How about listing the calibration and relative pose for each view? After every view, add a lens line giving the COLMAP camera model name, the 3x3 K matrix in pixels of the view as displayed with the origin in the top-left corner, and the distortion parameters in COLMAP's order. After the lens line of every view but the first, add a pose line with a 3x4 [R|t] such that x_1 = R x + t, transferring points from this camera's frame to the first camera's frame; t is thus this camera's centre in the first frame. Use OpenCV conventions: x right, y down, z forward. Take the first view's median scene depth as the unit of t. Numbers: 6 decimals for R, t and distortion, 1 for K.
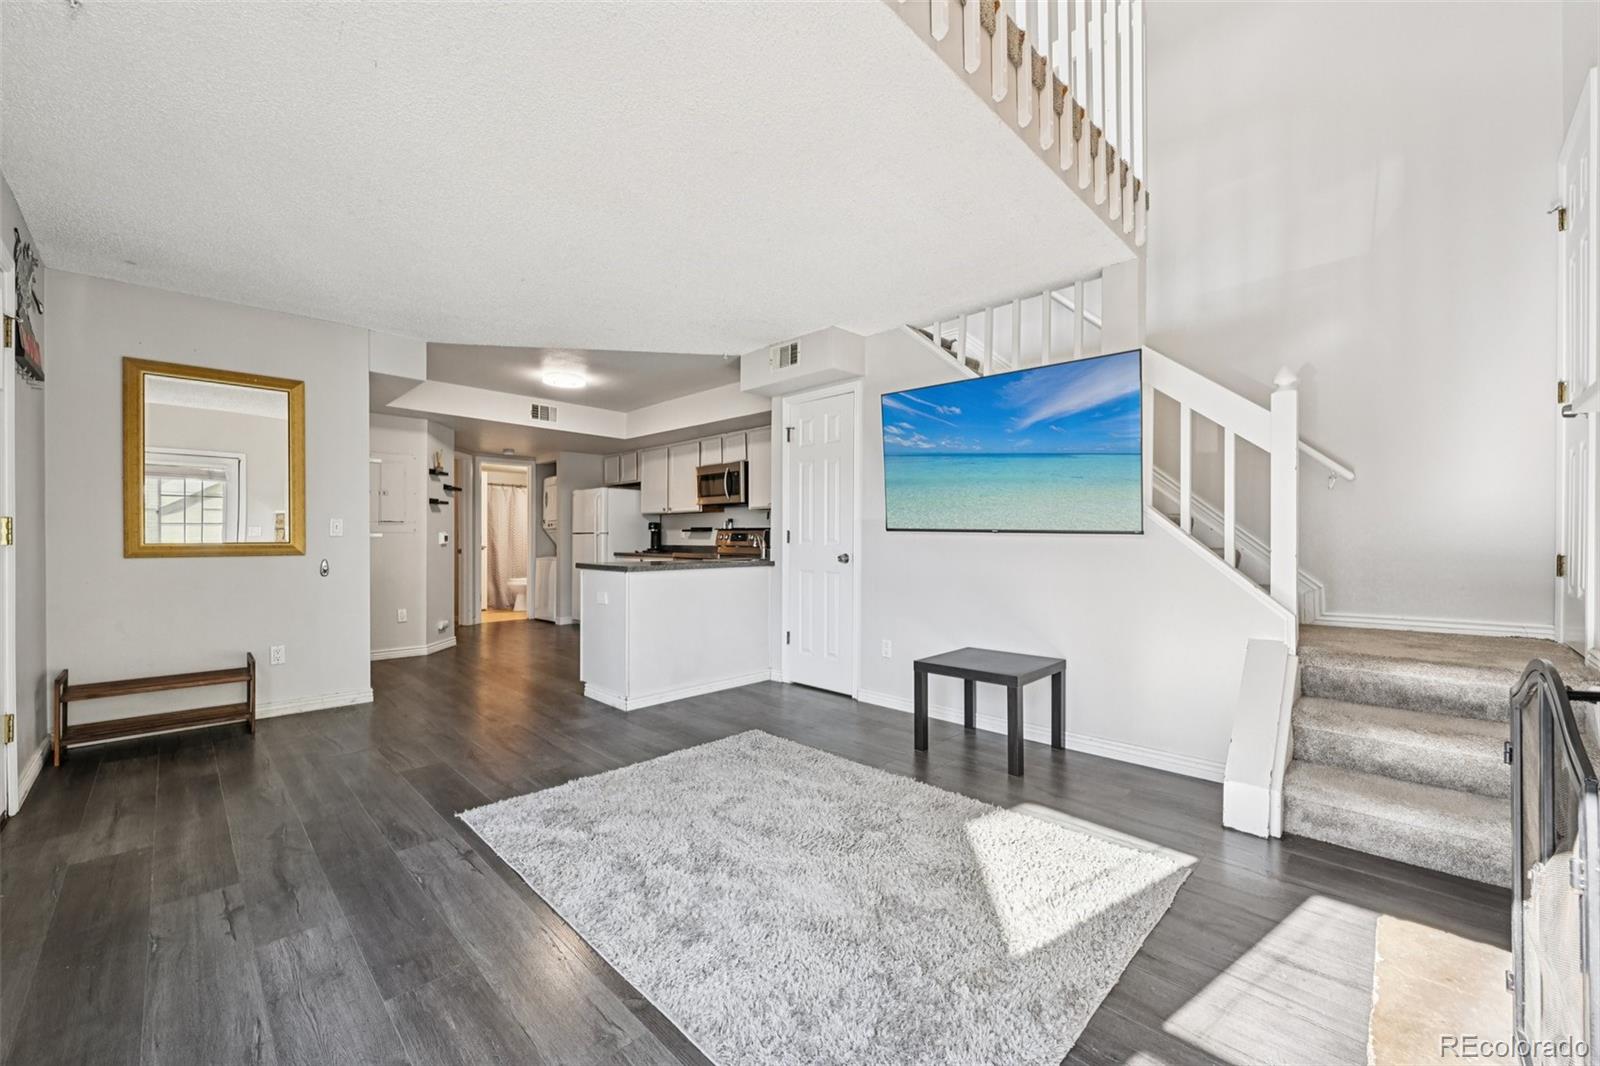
lens RADIAL K [[627.7, 0, 801.2], [0, 627.7, 539.2], [0, 0, 1]] dist [-0.000418, 0.000060]
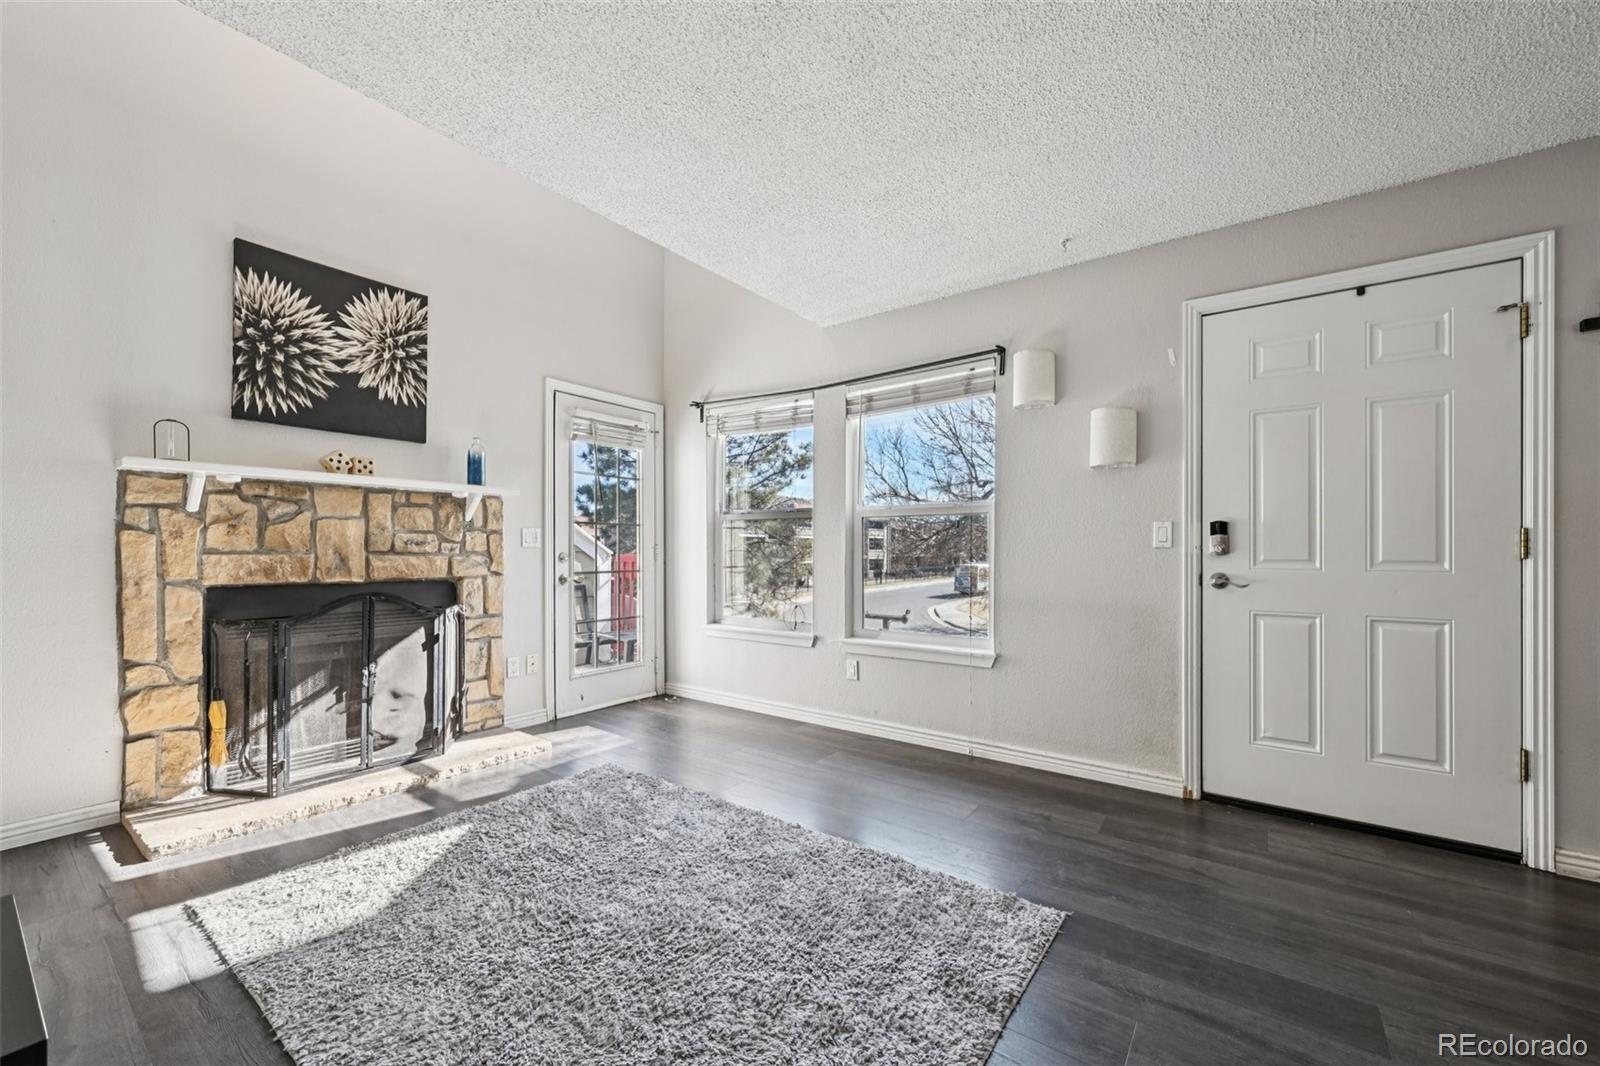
lens RADIAL K [[632.5, 0, 799.2], [0, 632.5, 548.7], [0, 0, 1]] dist [-0.001029, -0.000055]
pose [[-0.989121, -0.003463, -0.147061, -0.044509], [-0.003597, 0.999993, 0.000640, -0.000720], [0.147058, 0.001162, -0.989127, 0.678928]]
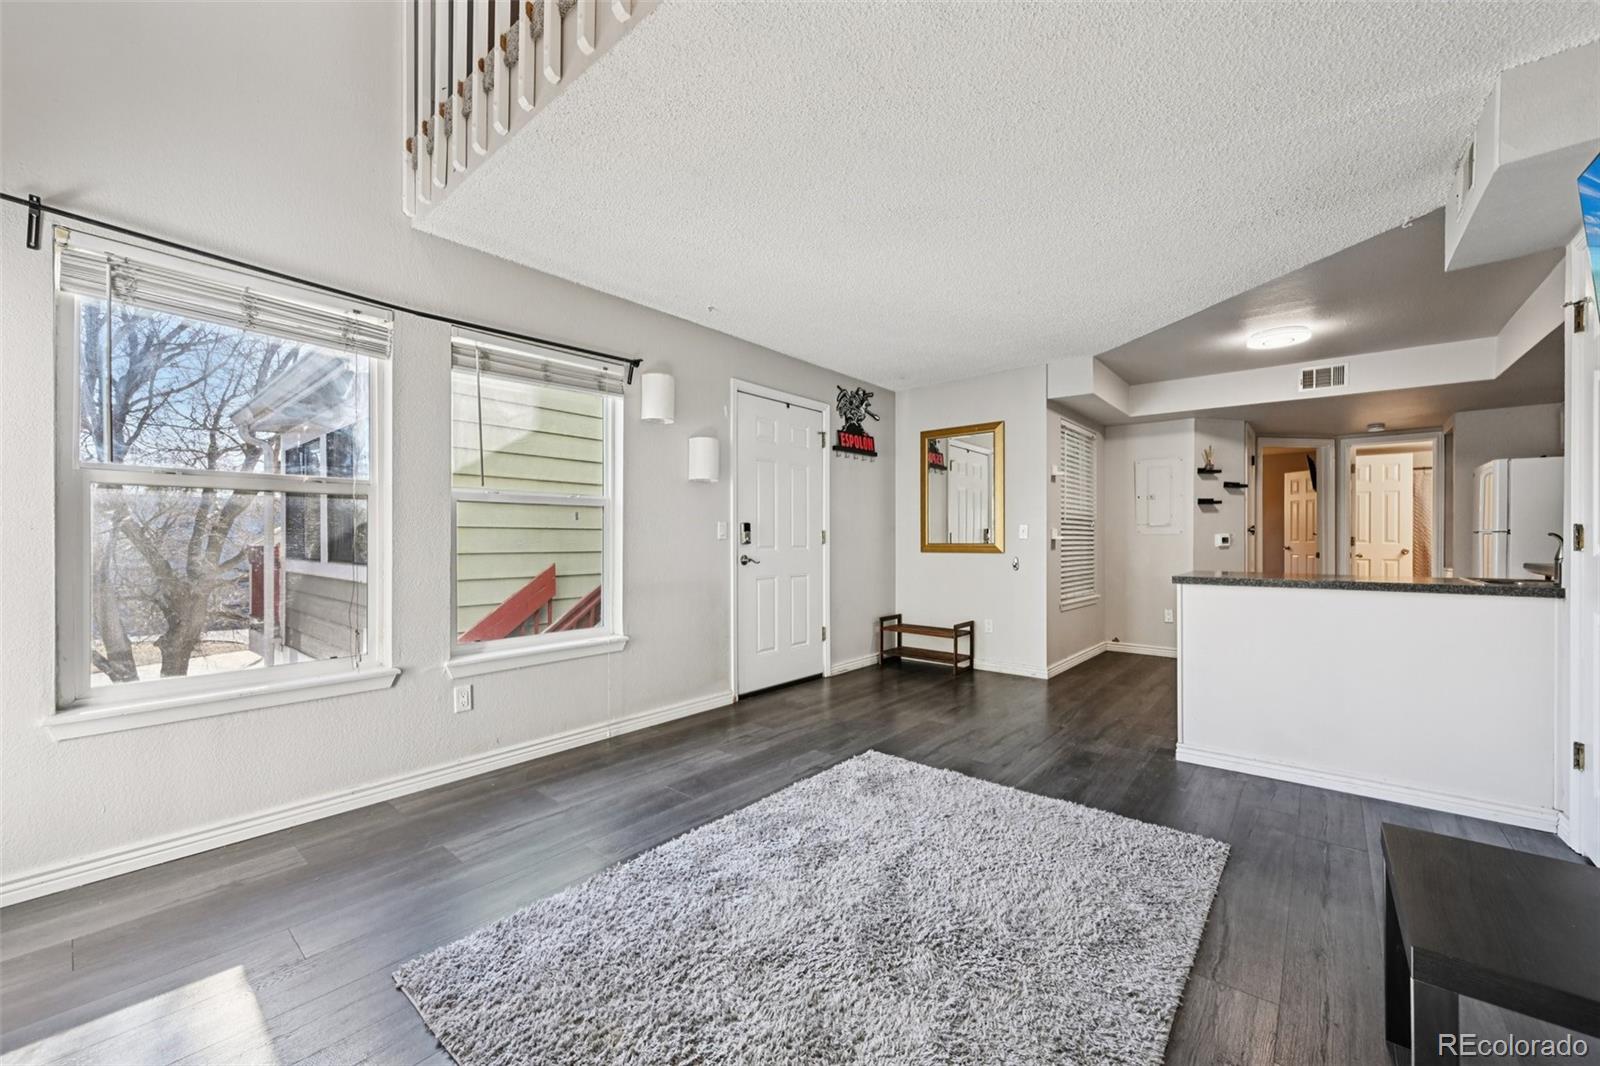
lens RADIAL K [[626.1, 0, 805.0], [0, 626.1, 543.3], [0, 0, 1]] dist [-0.001398, 0.000262]
pose [[0.089626, 0.006359, -0.995955, 0.298331], [-0.000437, 0.999980, 0.006345, -0.002412], [0.995975, -0.000133, 0.089627, 0.296799]]
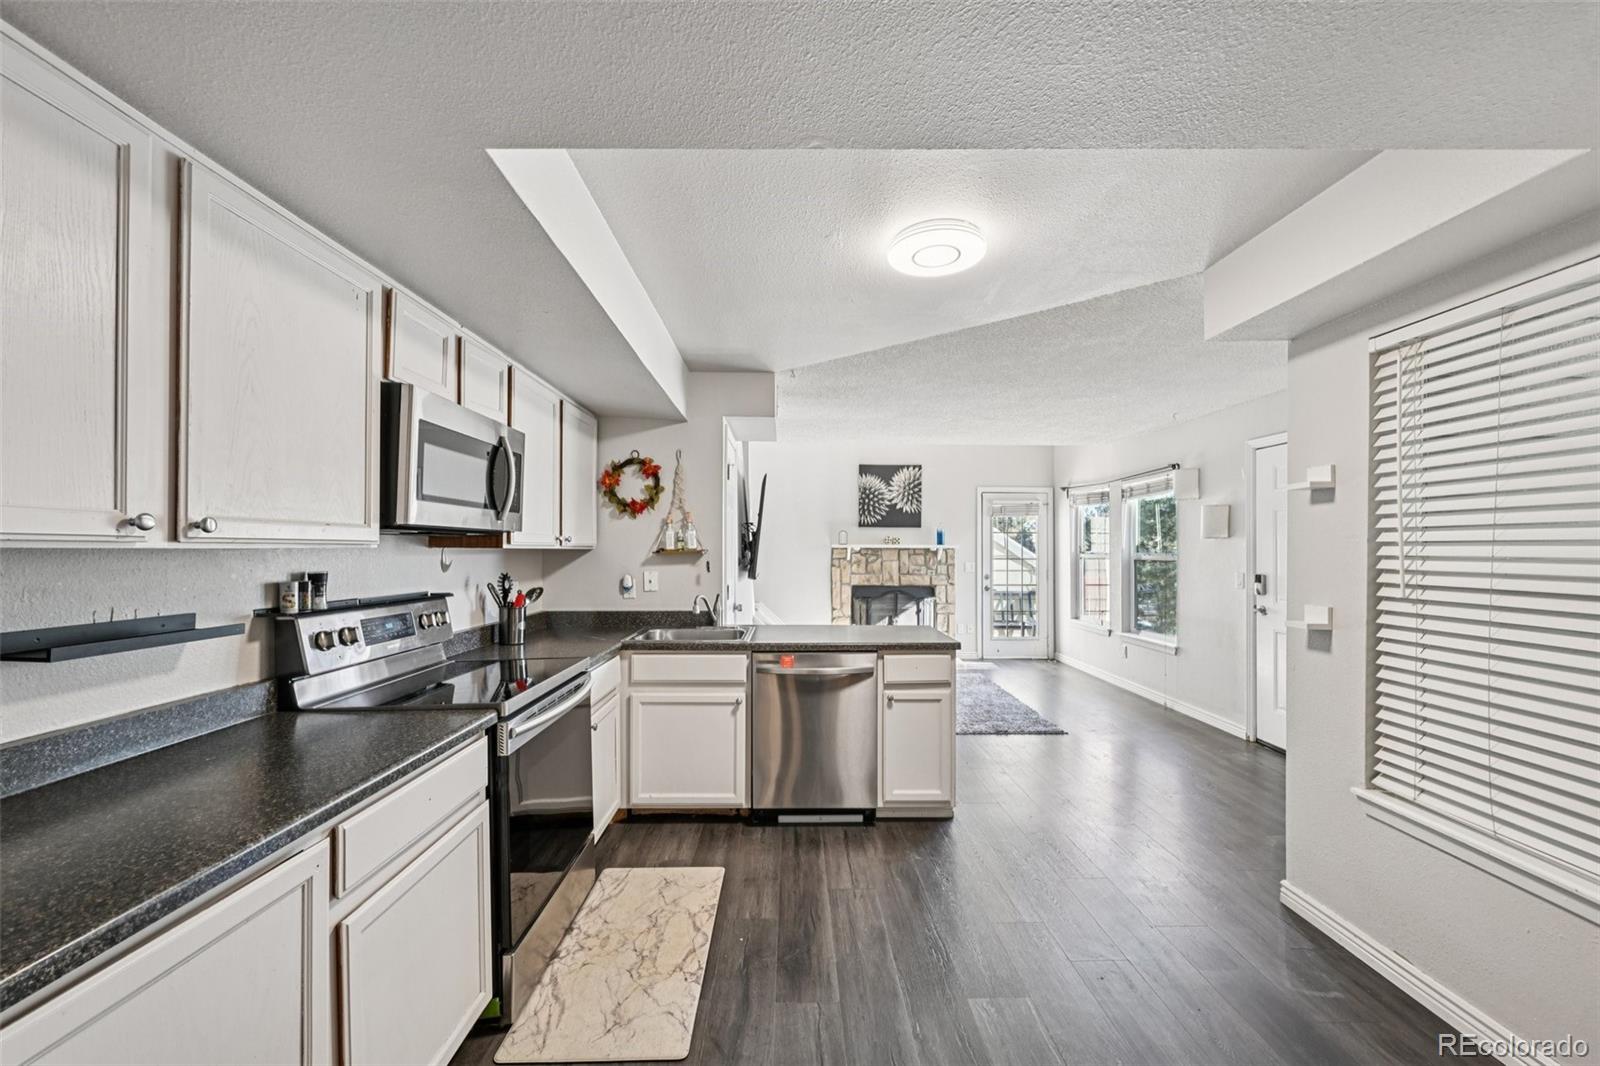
lens RADIAL K [[628.7, 0, 802.4], [0, 628.7, 542.9], [0, 0, 1]] dist [-0.001048, 0.000157]
pose [[-0.715989, 0.002041, 0.698108, -0.517578], [-0.003329, 0.999974, -0.006338, -0.049528], [-0.698103, -0.006862, -0.715964, 1.166716]]
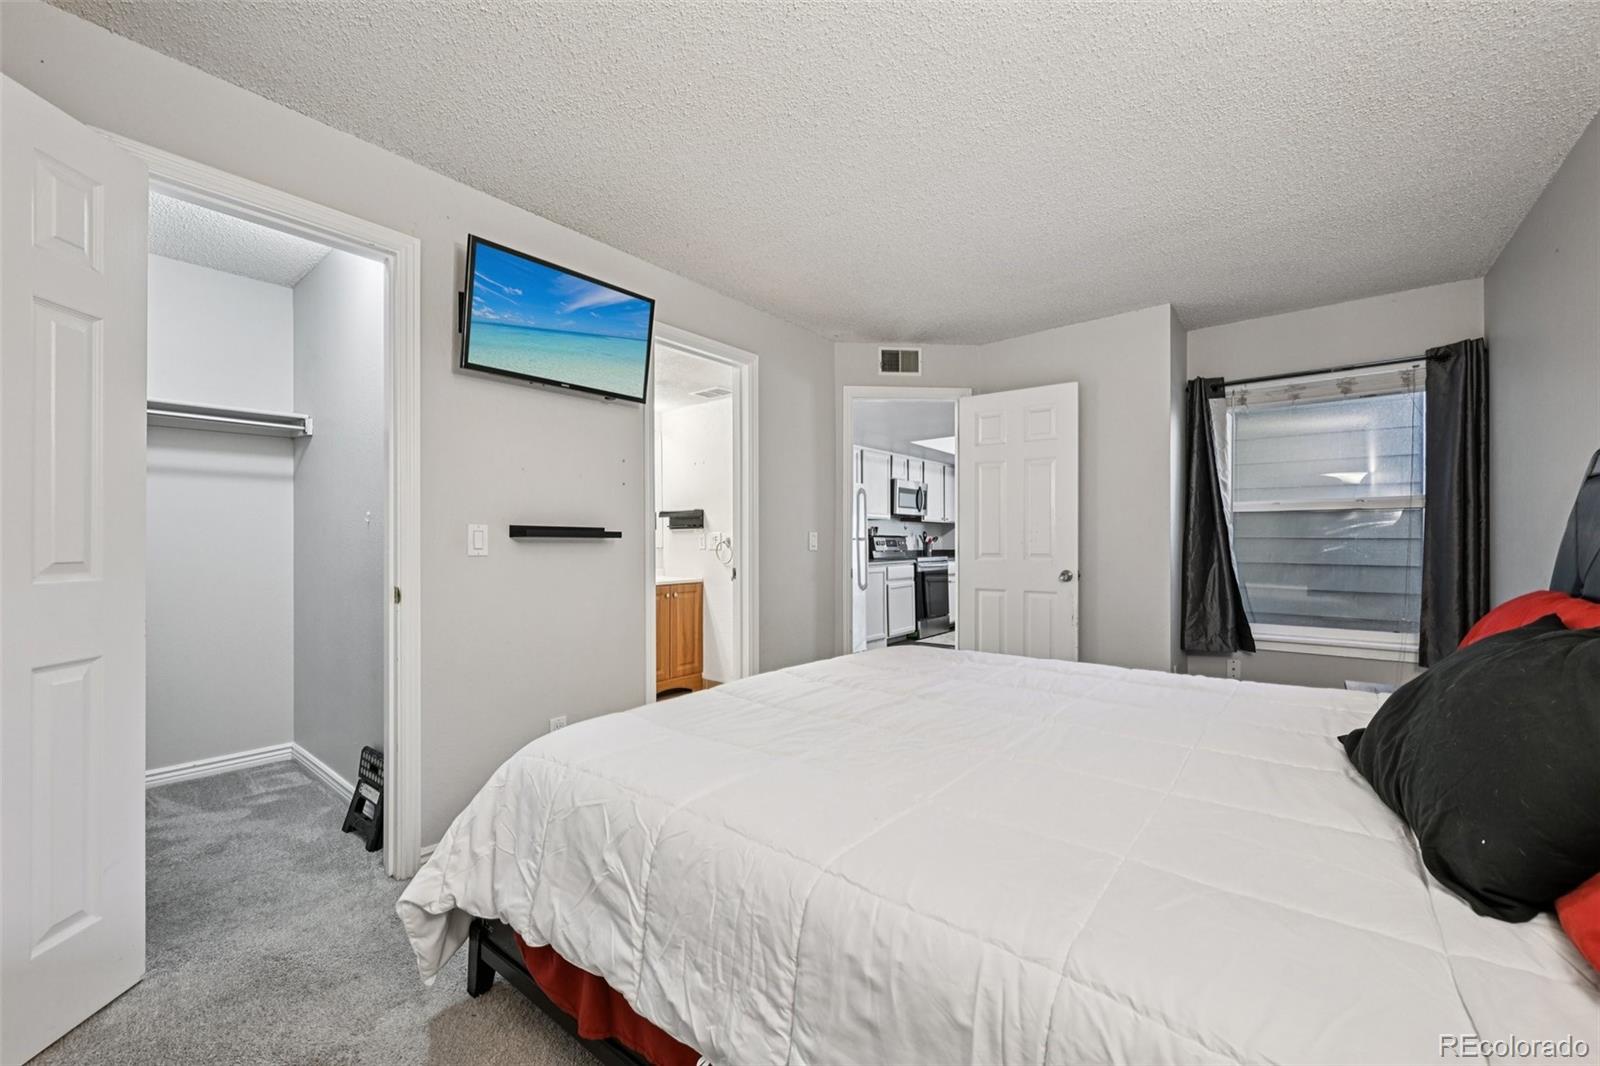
lens RADIAL K [[626.1, 0, 805.0], [0, 626.1, 543.3], [0, 0, 1]] dist [-0.001398, 0.000262]
pose [[-0.110782, -0.006095, 0.993826, -1.335775], [0.003260, 0.999974, 0.006496, -0.012065], [-0.993839, 0.003960, -0.110760, 1.387543]]
